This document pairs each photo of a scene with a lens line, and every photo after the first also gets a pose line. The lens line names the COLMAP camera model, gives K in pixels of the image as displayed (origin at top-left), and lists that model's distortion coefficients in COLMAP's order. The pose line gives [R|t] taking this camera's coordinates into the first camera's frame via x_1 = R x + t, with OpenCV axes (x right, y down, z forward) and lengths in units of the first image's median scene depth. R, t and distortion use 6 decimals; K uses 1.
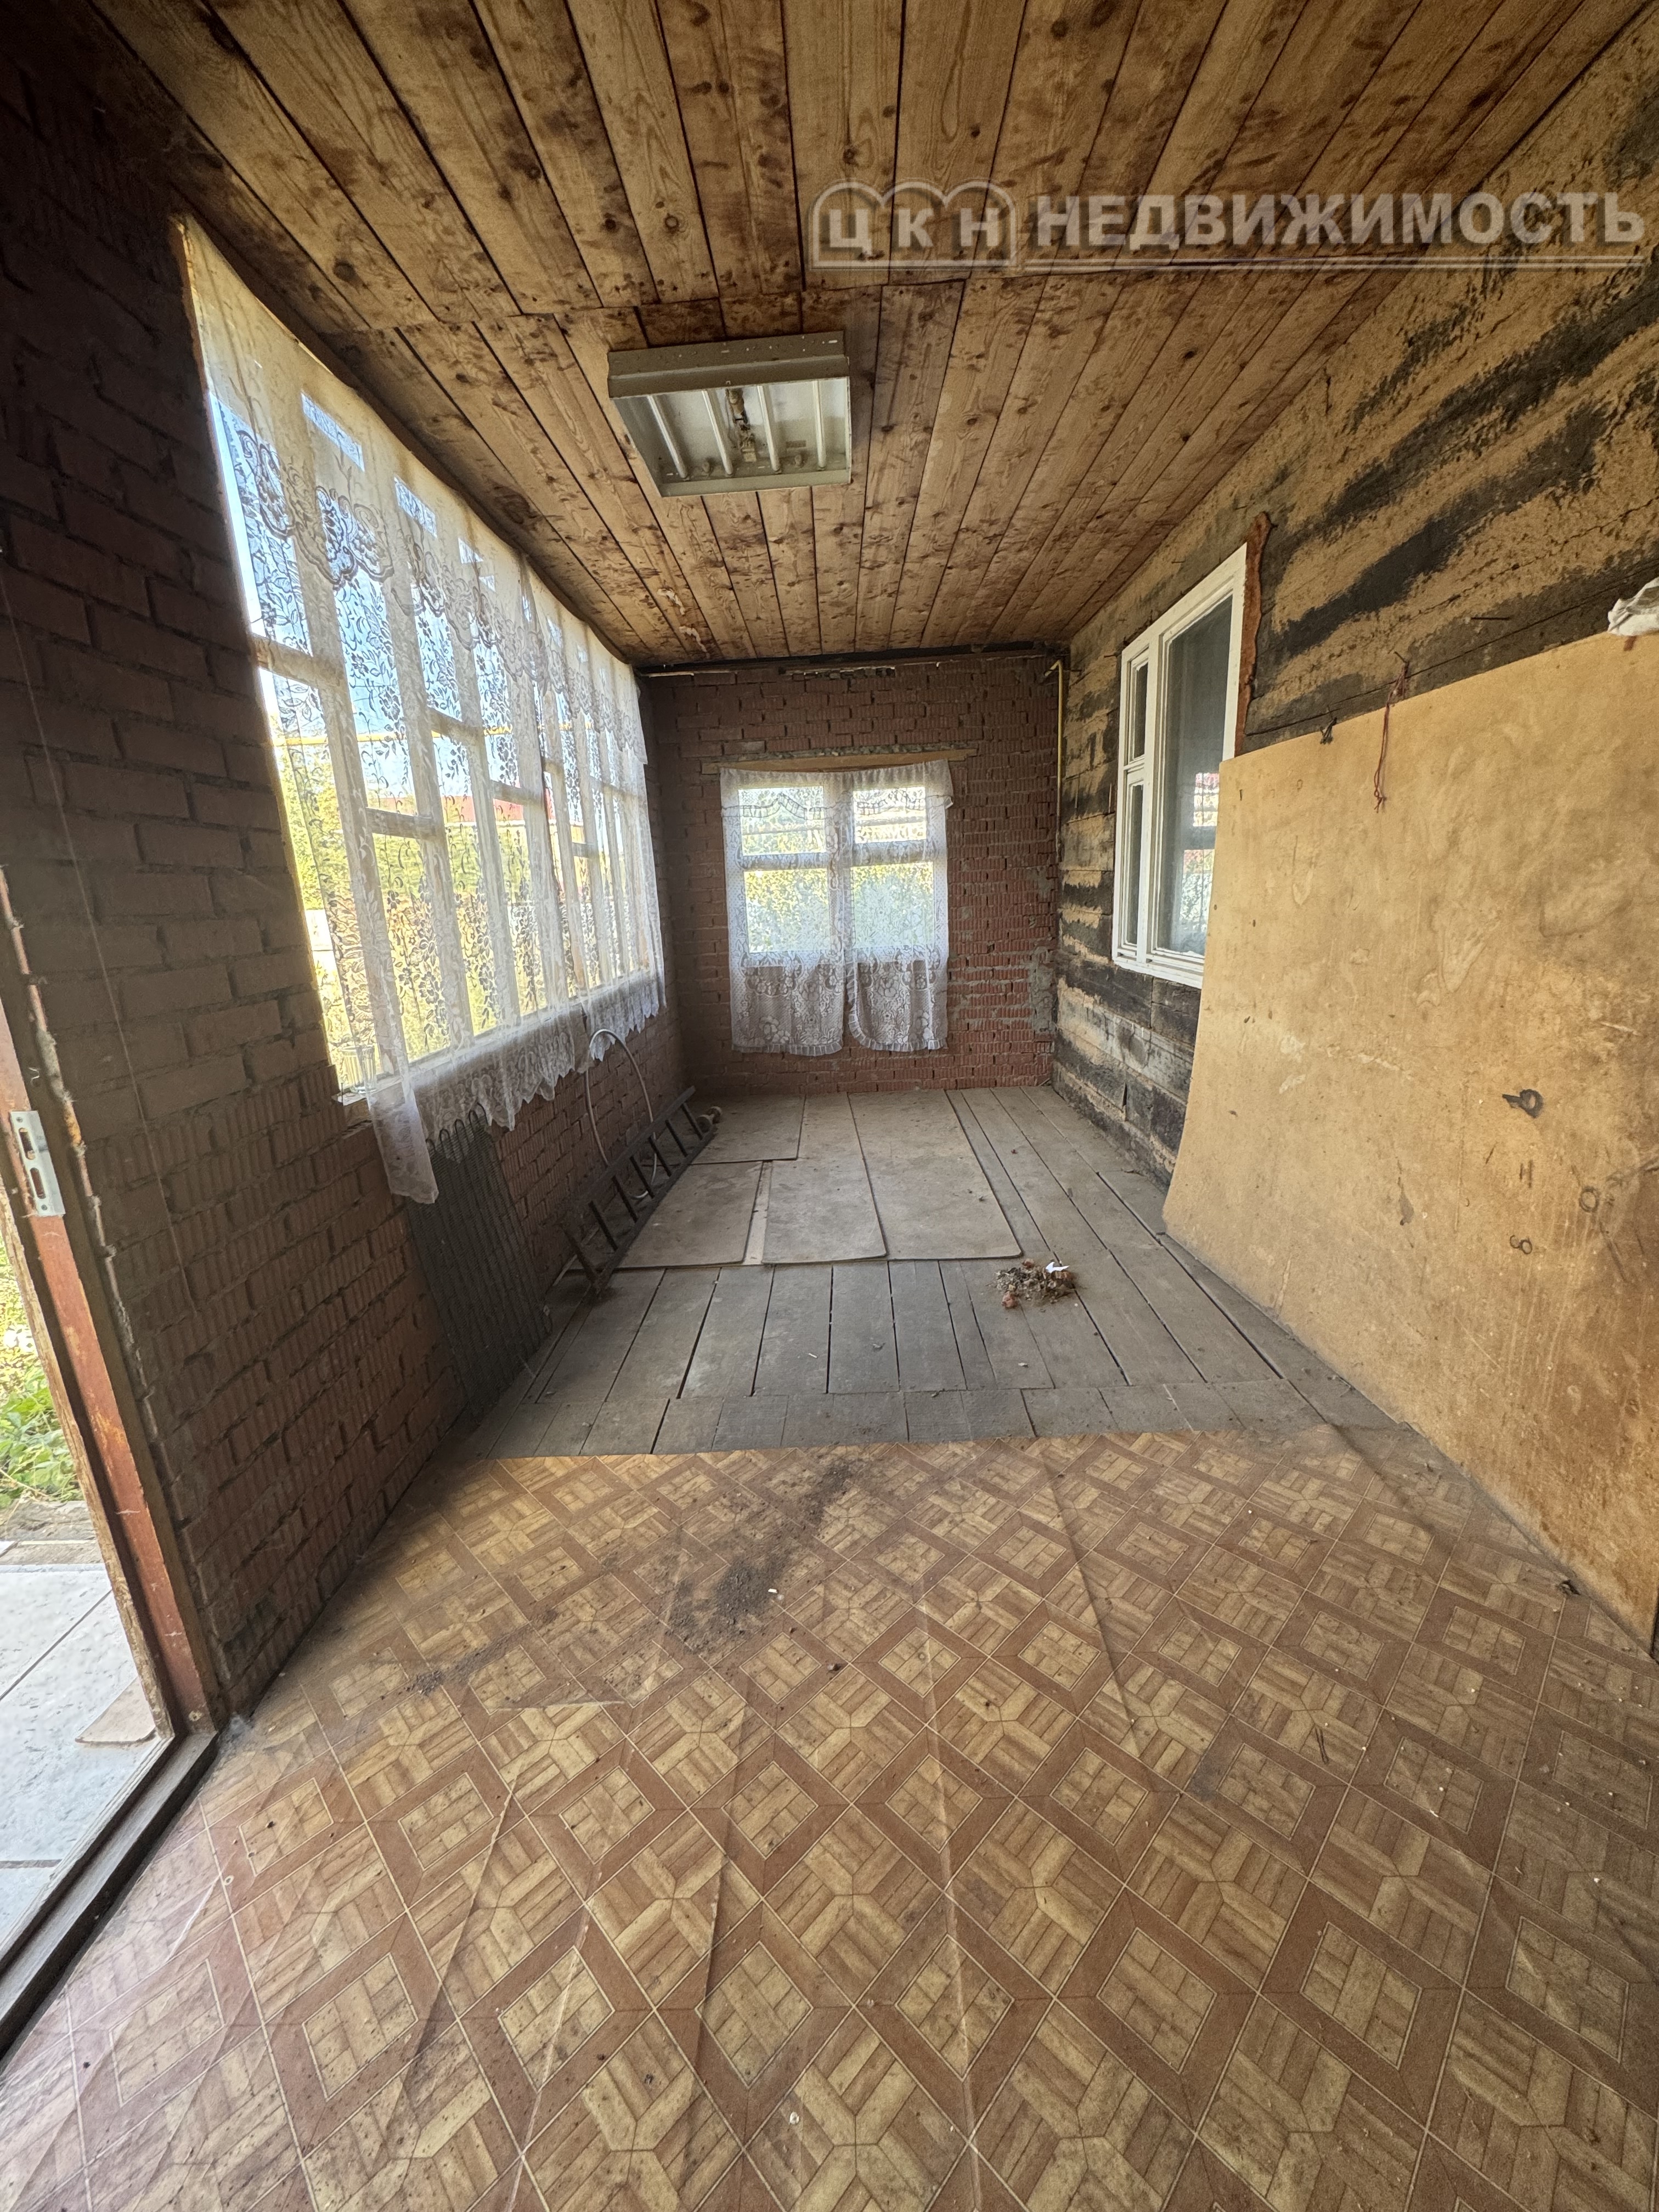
lens RADIAL K [[886.6, 0, 832.1], [0, 886.6, 1103.9], [0, 0, 1]] dist [-0.001762, 0.000714]
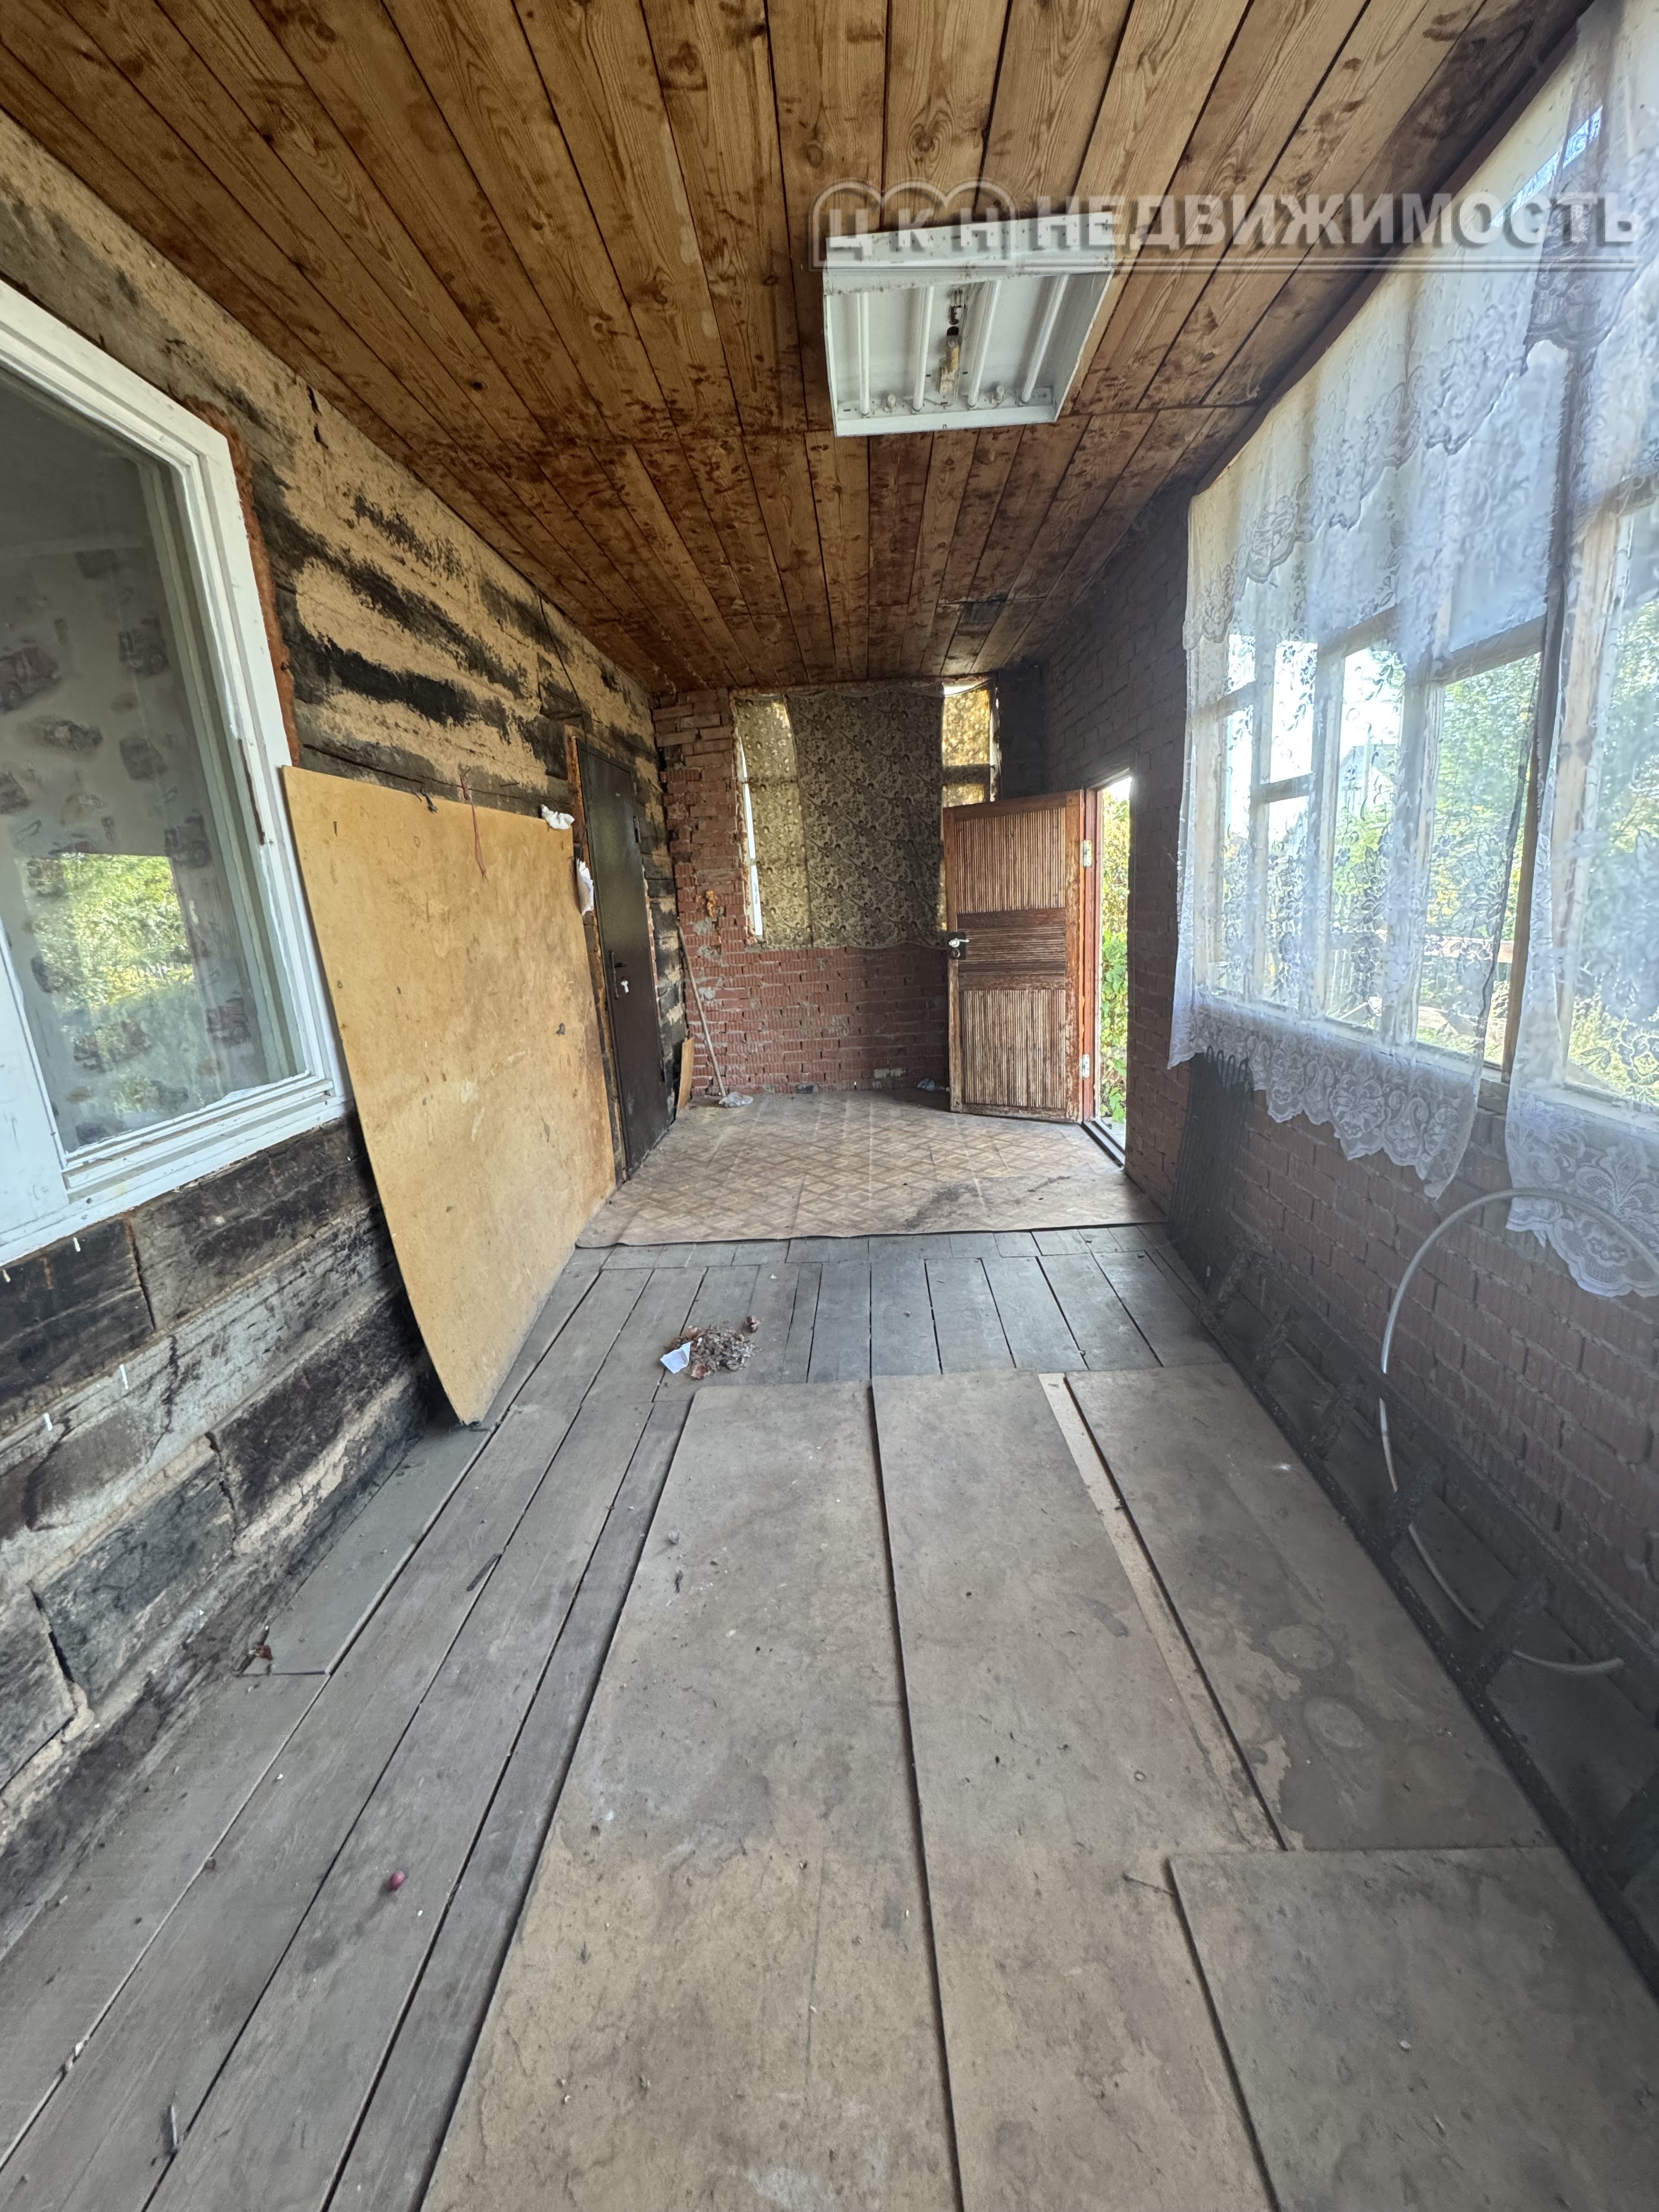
lens RADIAL K [[886.6, 0, 843.6], [0, 886.6, 1111.5], [0, 0, 1]] dist [-0.001762, 0.000714]
pose [[-0.994354, 0.100774, 0.033243, 0.068766], [0.104639, 0.879099, 0.465011, -0.723482], [0.017637, 0.465864, -0.884681, 2.908948]]
